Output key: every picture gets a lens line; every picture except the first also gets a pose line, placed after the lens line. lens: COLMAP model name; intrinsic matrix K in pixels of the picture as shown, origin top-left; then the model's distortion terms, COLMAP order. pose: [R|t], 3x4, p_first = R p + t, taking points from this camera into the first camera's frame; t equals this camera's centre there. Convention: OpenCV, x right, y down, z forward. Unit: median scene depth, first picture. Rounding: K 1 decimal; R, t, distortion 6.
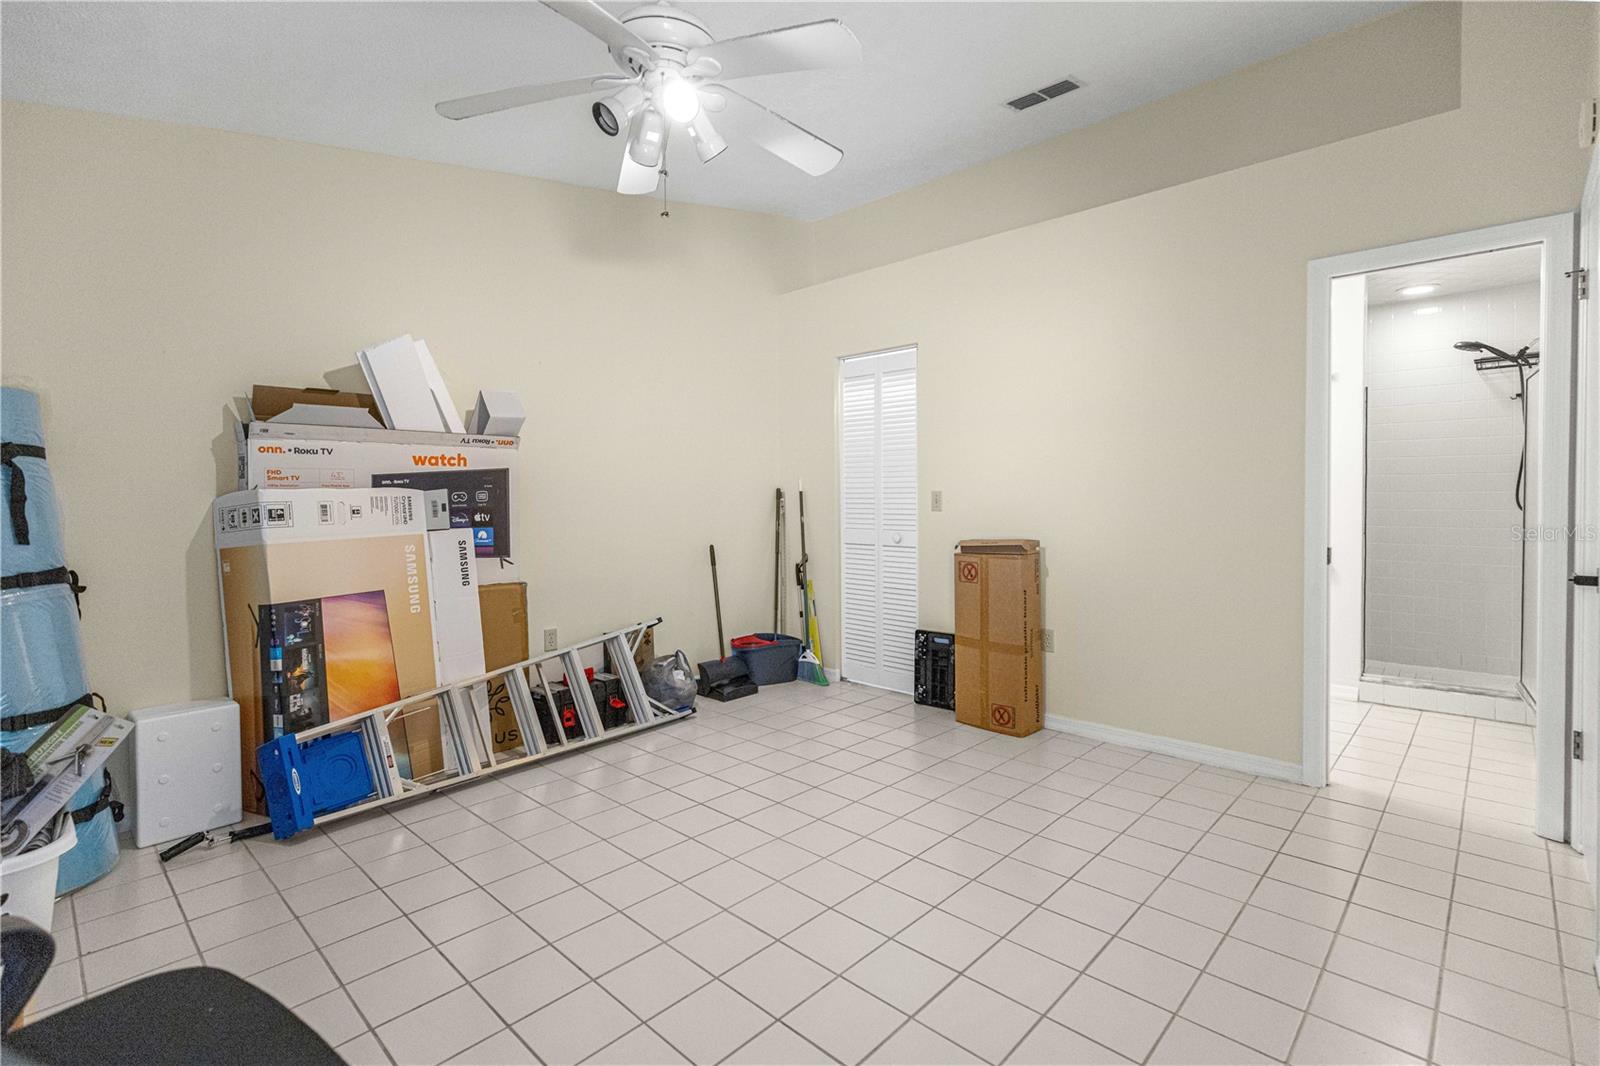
lens RADIAL K [[738.0, 0, 801.1], [0, 738.0, 520.0], [0, 0, 1]] dist [0.004671, 0.000099]
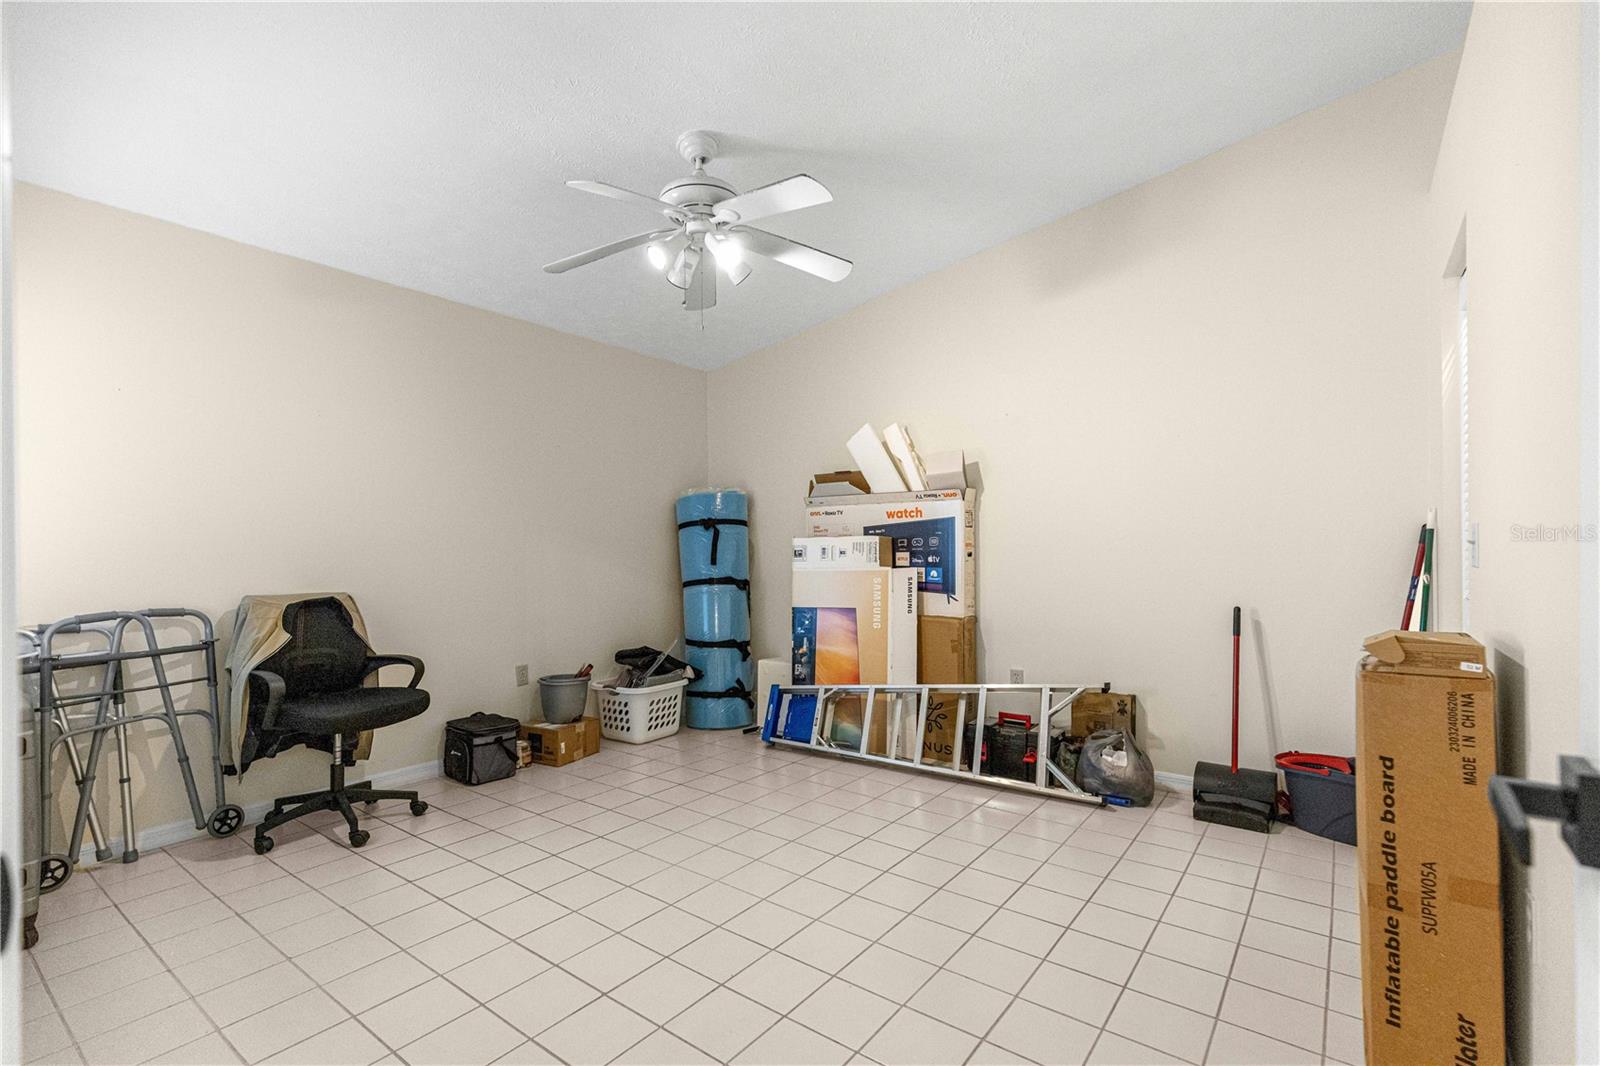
lens RADIAL K [[738.0, 0, 800.5], [0, 738.0, 542.1], [0, 0, 1]] dist [0.004671, 0.000099]
pose [[0.107925, 0.013264, -0.994071, 0.816636], [-0.016542, 0.999797, 0.011545, -0.045864], [0.994021, 0.015198, 0.108122, 0.722010]]
